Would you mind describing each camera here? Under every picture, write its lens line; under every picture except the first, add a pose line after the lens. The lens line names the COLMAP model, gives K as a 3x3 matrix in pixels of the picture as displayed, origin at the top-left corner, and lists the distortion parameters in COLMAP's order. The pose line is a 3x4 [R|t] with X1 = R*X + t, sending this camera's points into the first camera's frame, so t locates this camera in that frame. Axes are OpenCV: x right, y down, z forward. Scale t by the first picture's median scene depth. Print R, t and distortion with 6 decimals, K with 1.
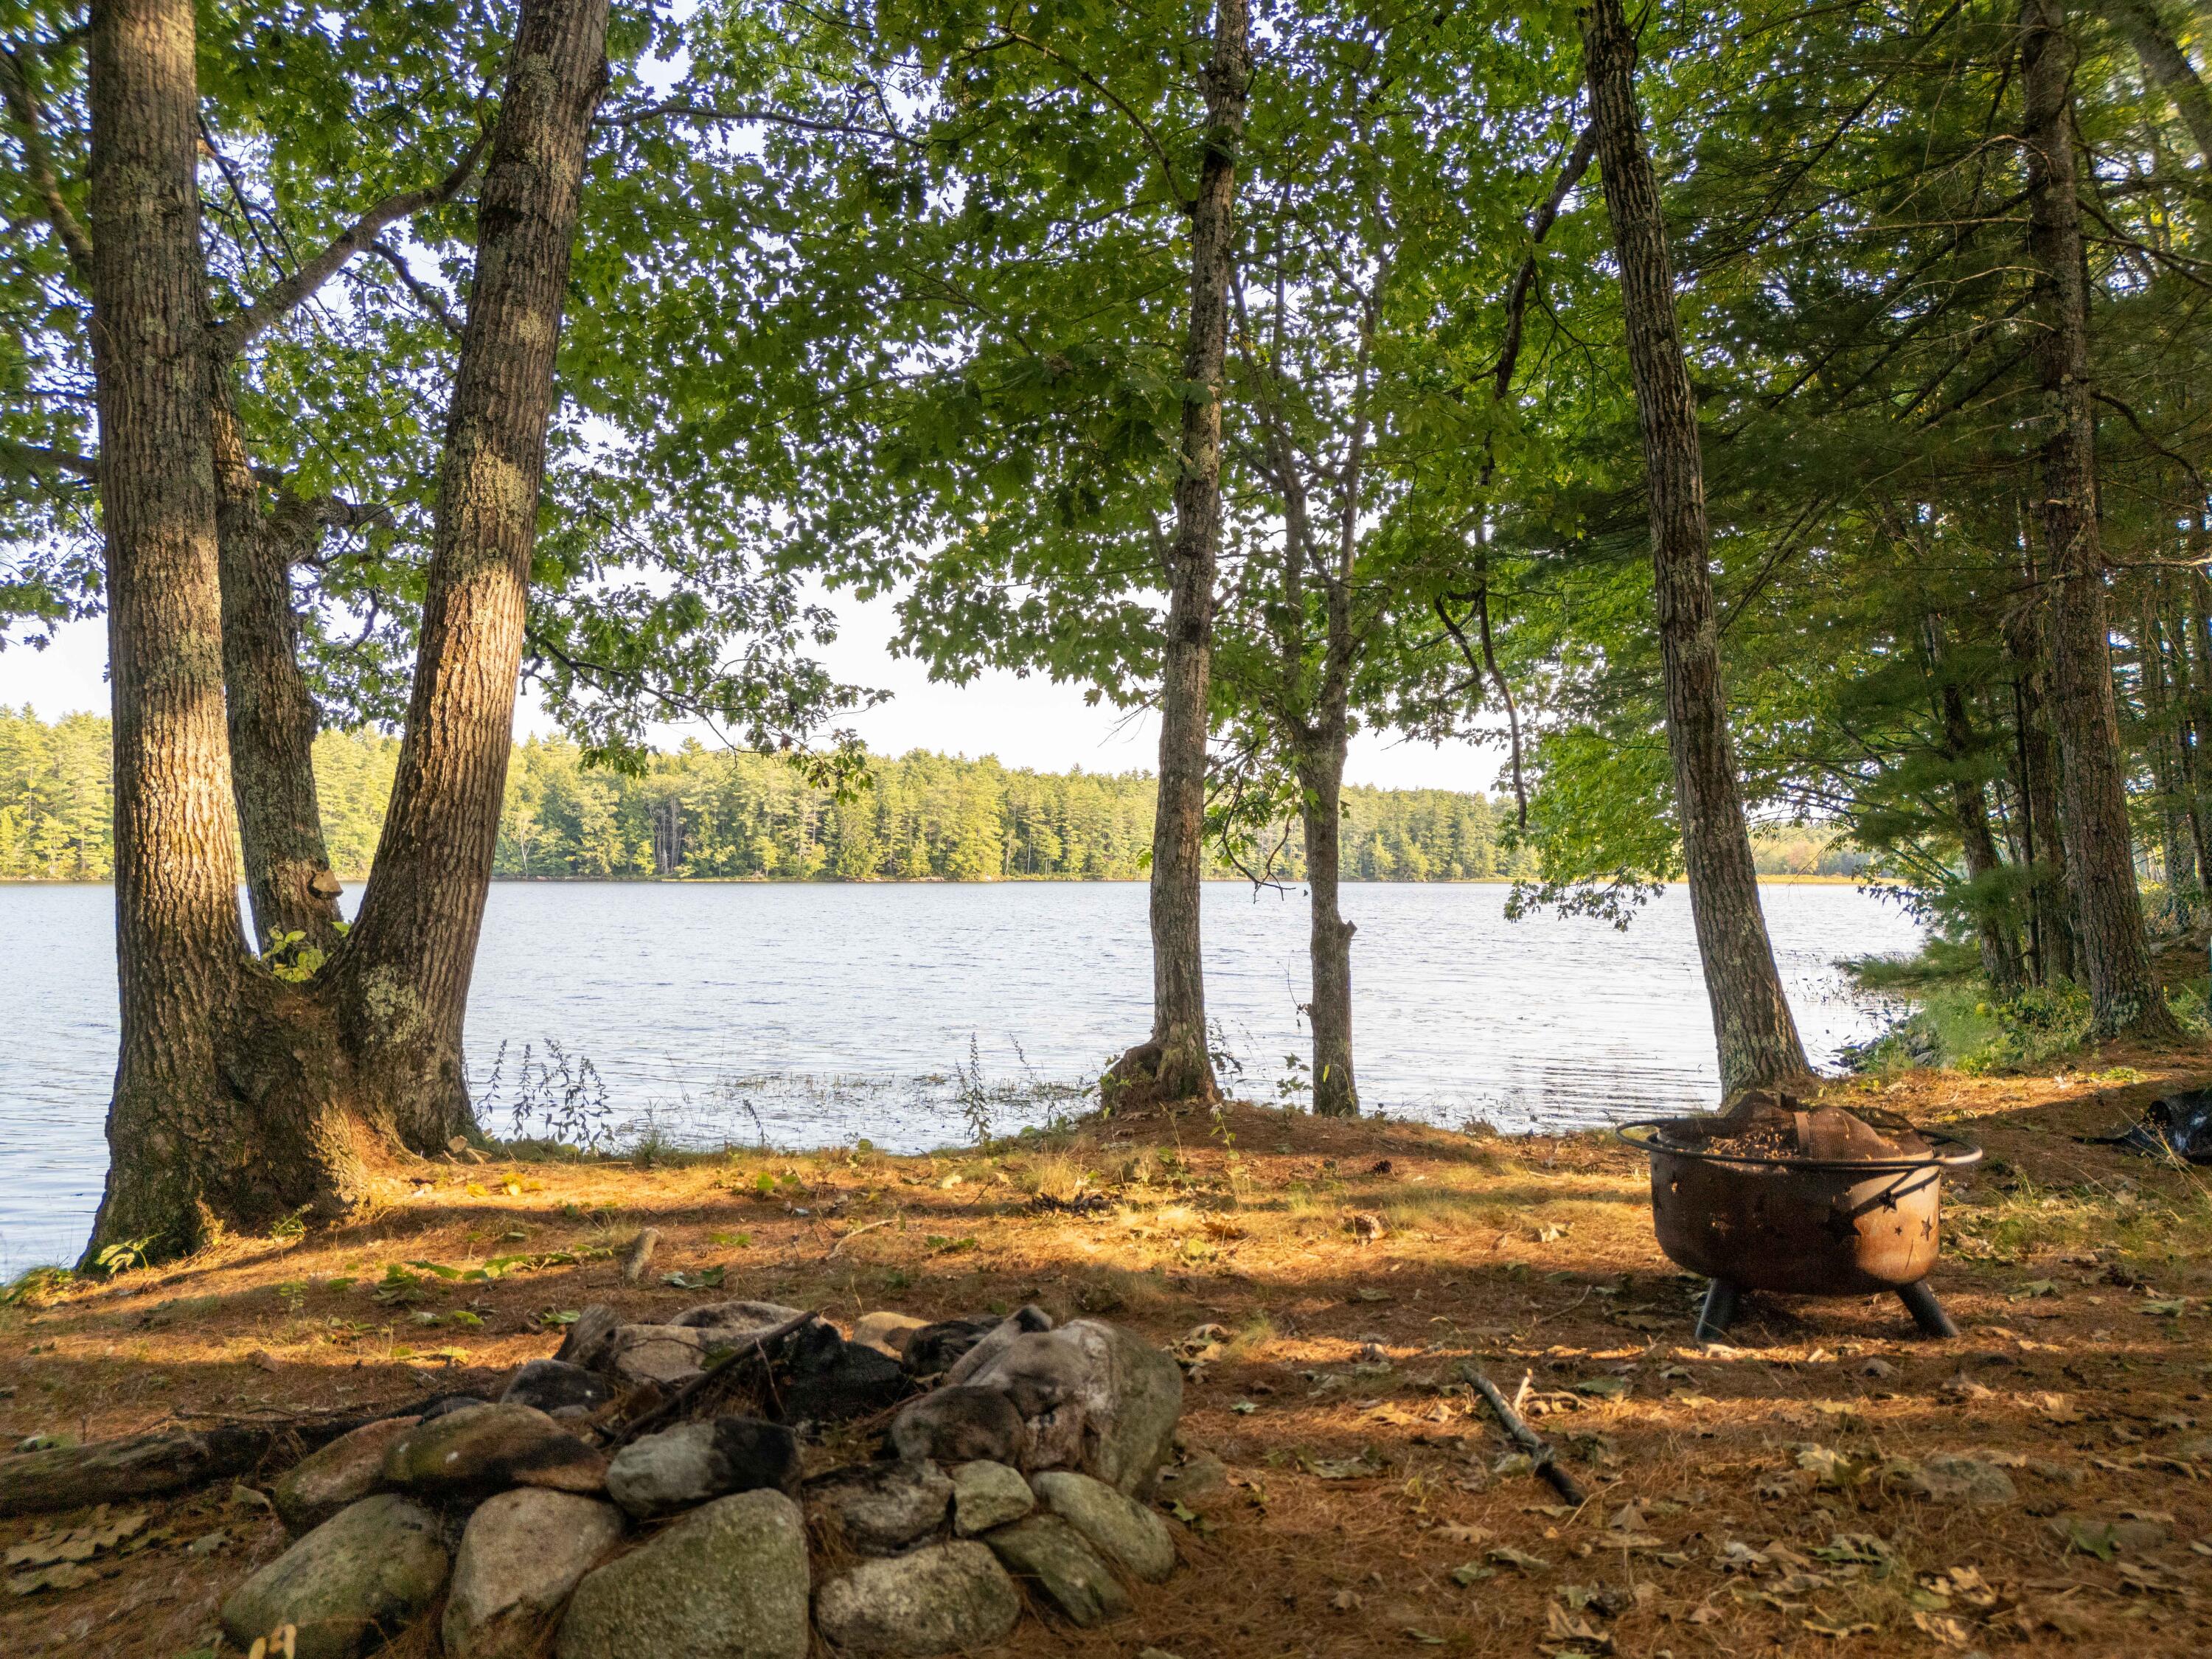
lens RADIAL K [[1632.4, 0, 1109.9], [0, 1632.4, 828.1], [0, 0, 1]] dist [0.074258, -0.077282]
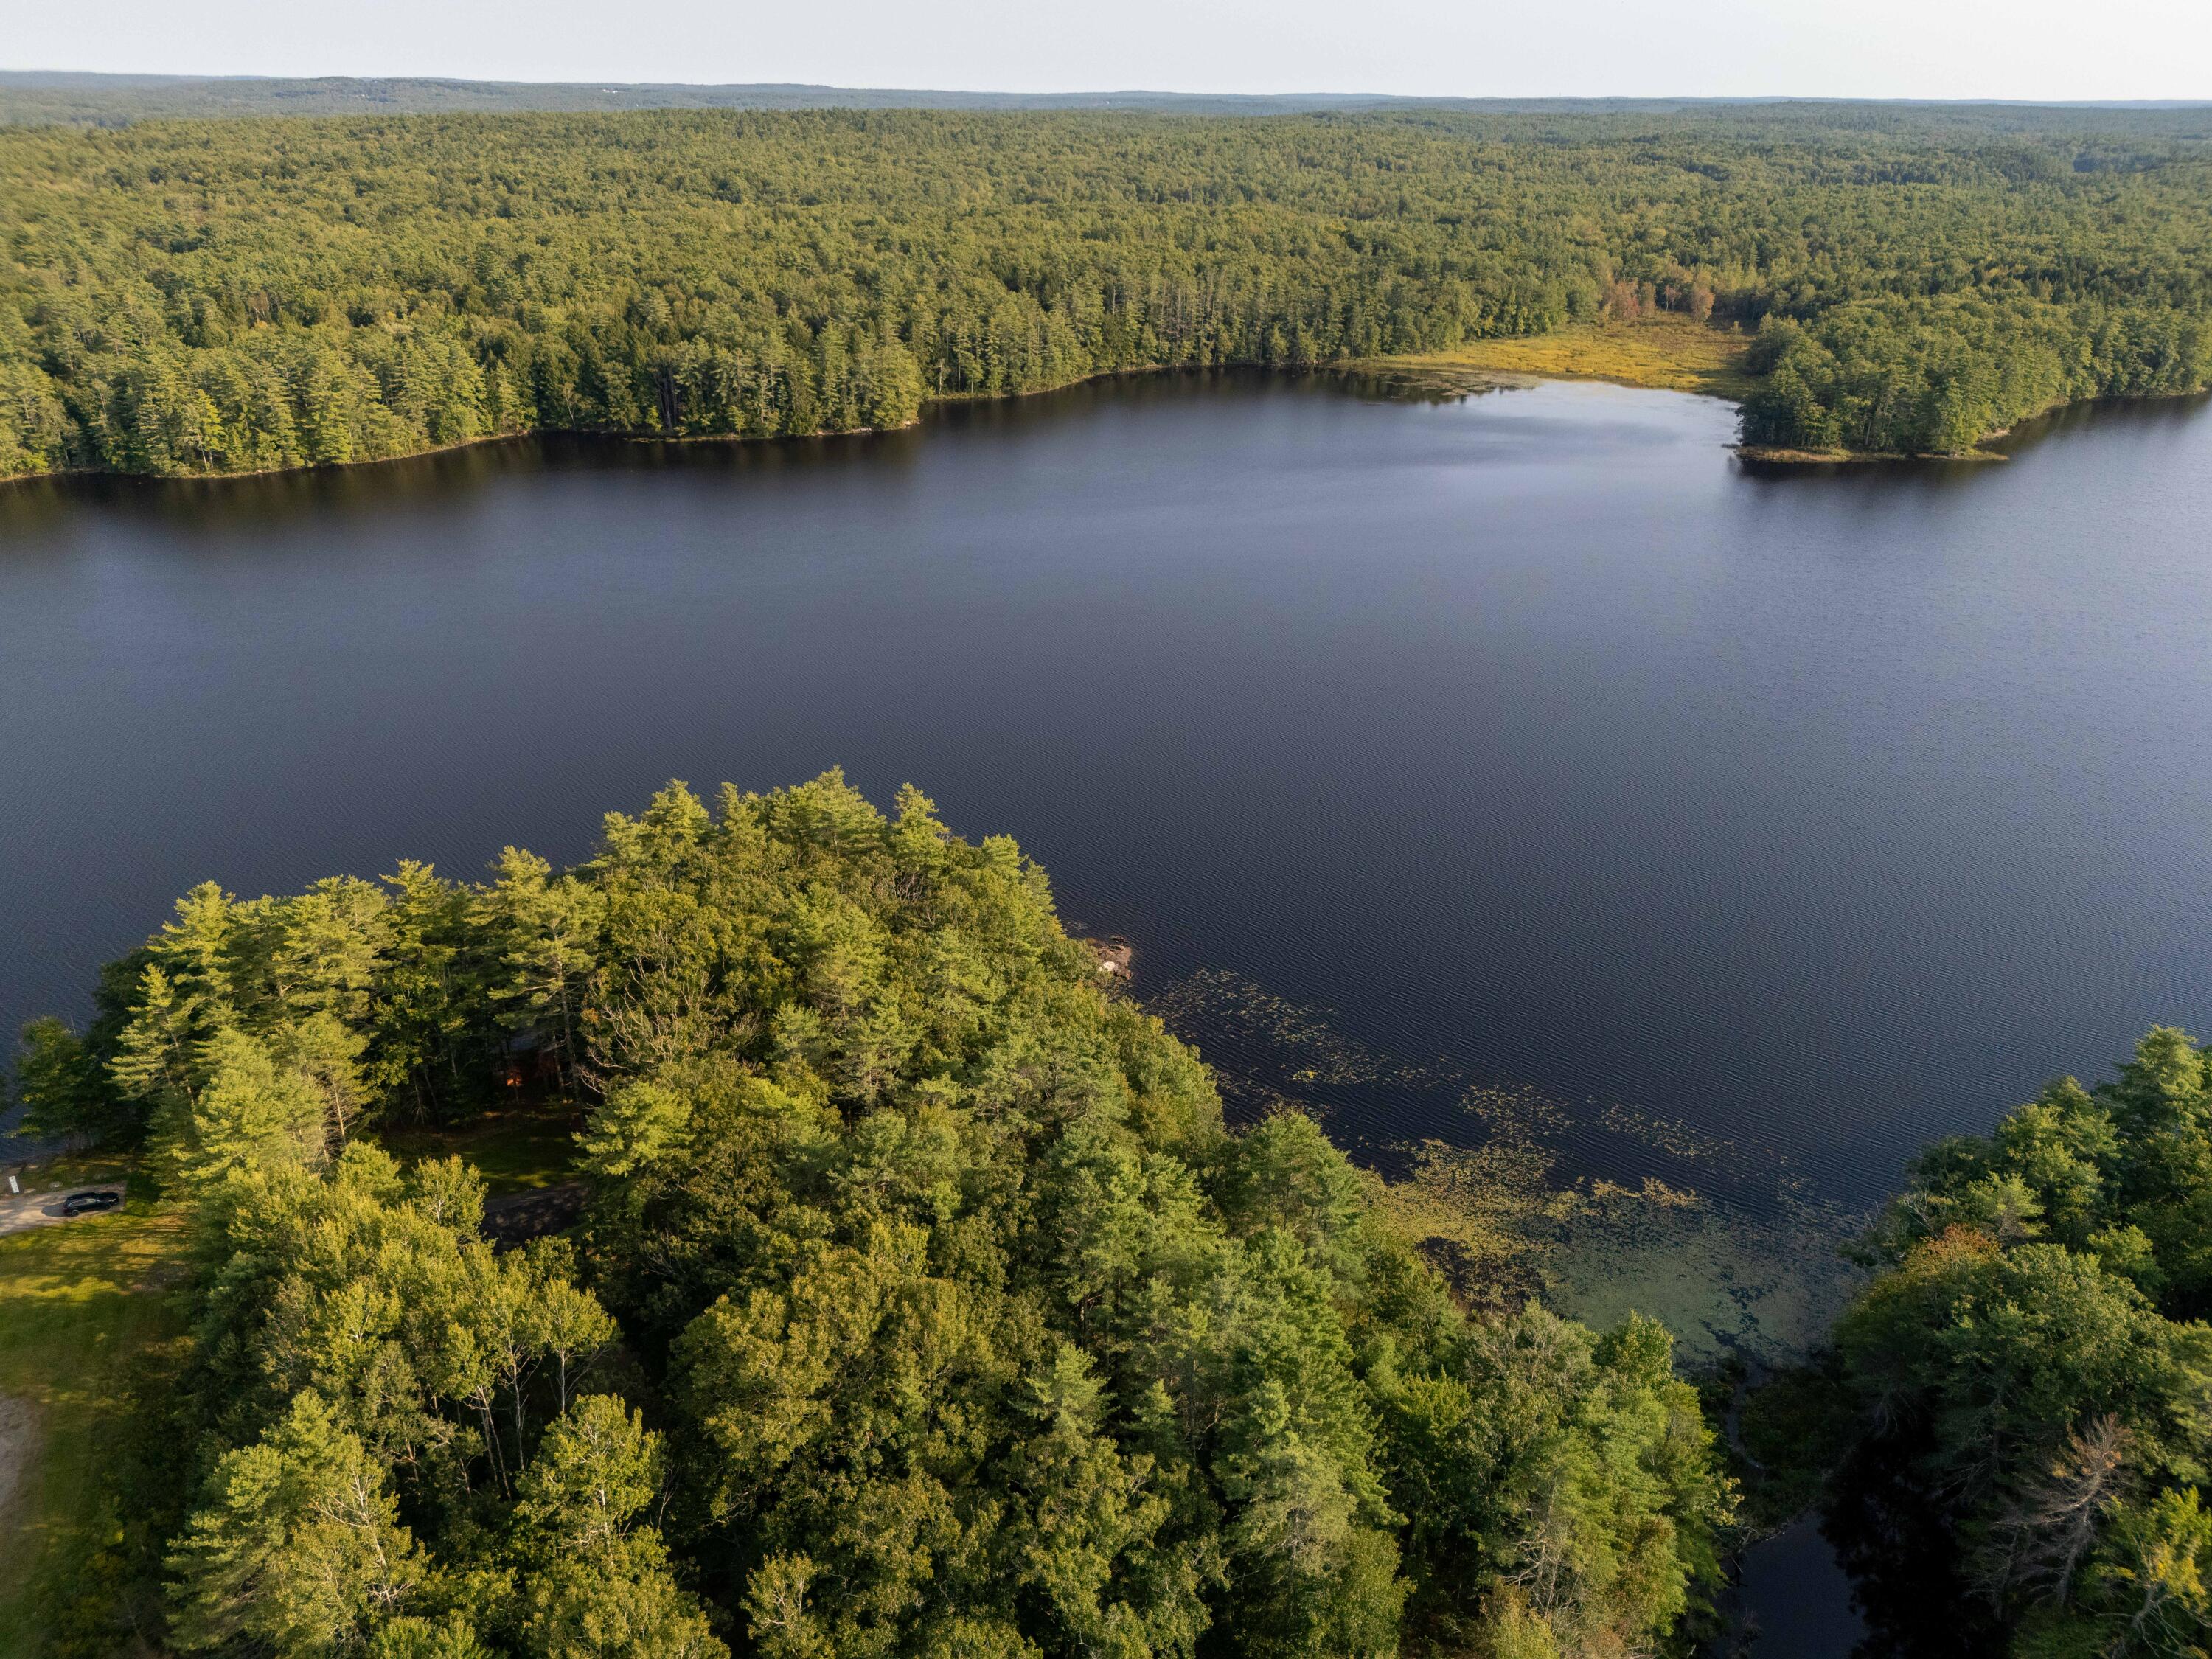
lens RADIAL K [[1632.4, 0, 1109.9], [0, 1632.4, 828.1], [0, 0, 1]] dist [0.074258, -0.077282]
pose [[0.995667, 0.042613, -0.082650, 0.236689], [-0.002720, 0.901787, 0.432173, -0.274696], [0.092949, -0.430075, 0.897995, -0.382470]]
